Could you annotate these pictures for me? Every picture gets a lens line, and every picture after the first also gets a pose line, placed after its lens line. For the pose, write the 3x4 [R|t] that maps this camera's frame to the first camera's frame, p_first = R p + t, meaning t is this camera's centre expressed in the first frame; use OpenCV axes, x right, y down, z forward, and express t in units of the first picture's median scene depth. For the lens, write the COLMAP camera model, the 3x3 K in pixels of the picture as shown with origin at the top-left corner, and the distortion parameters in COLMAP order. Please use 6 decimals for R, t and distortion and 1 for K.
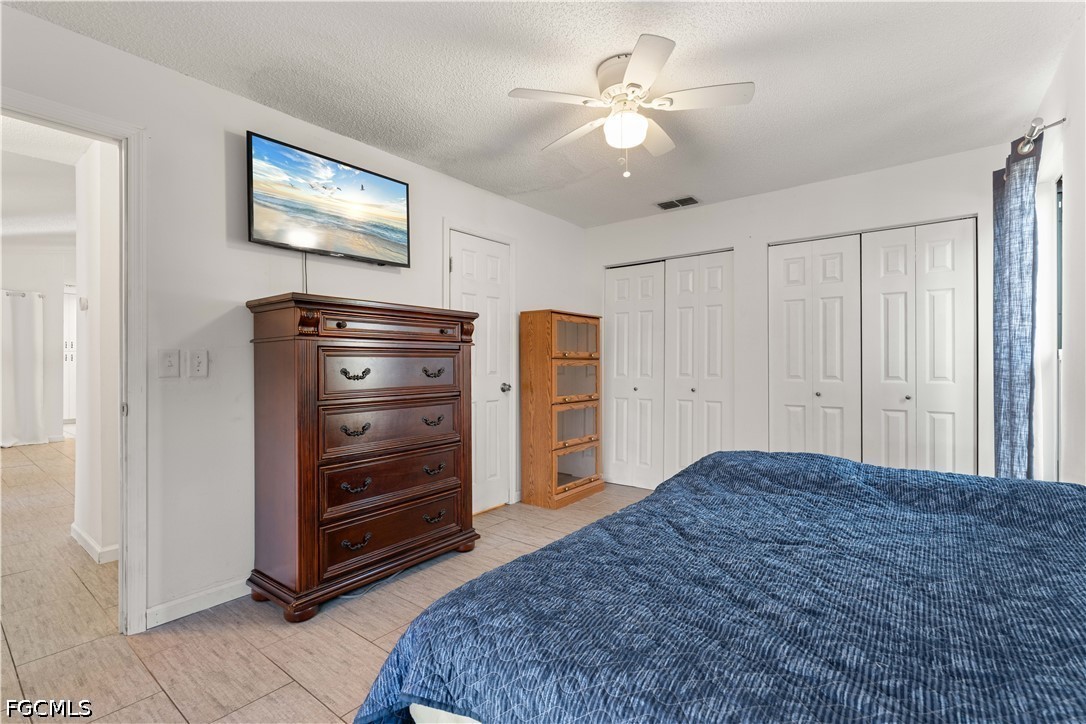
lens RADIAL K [[491.3, 0, 545.9], [0, 491.3, 365.0], [0, 0, 1]] dist [-0.008260, 0.003105]
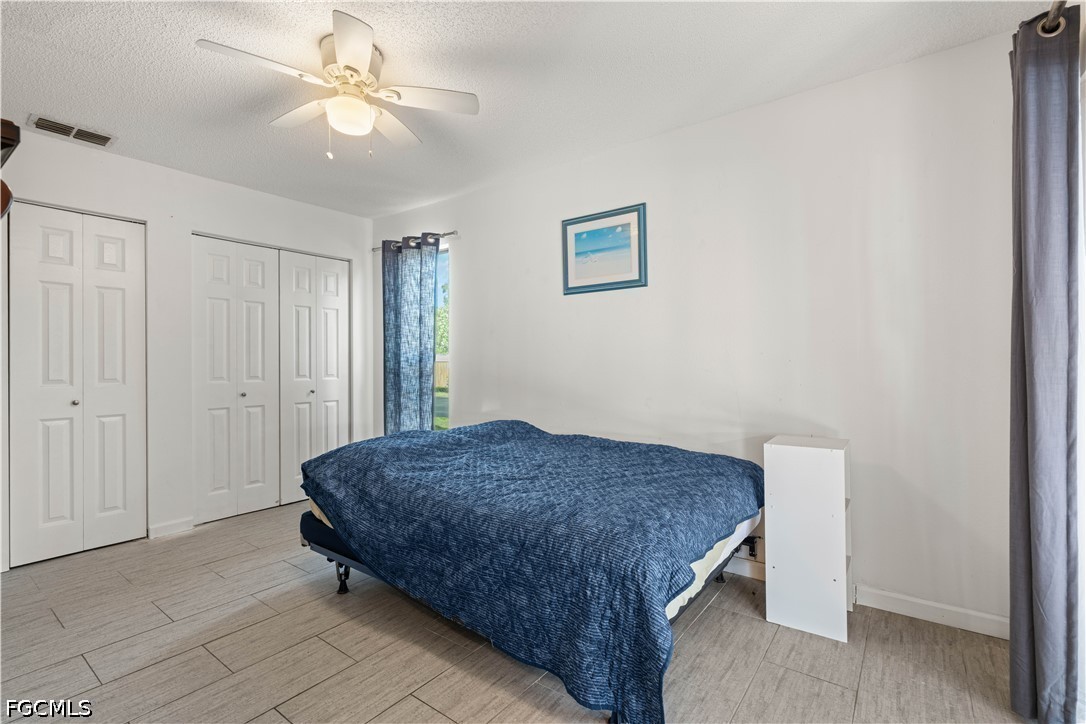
lens RADIAL K [[491.3, 0, 548.9], [0, 491.3, 360.8], [0, 0, 1]] dist [-0.008260, 0.003105]
pose [[-0.038897, 0.007019, 0.999219, -0.497994], [0.010163, 0.999926, -0.006628, 0.002359], [-0.999192, 0.009898, -0.038965, 0.413618]]
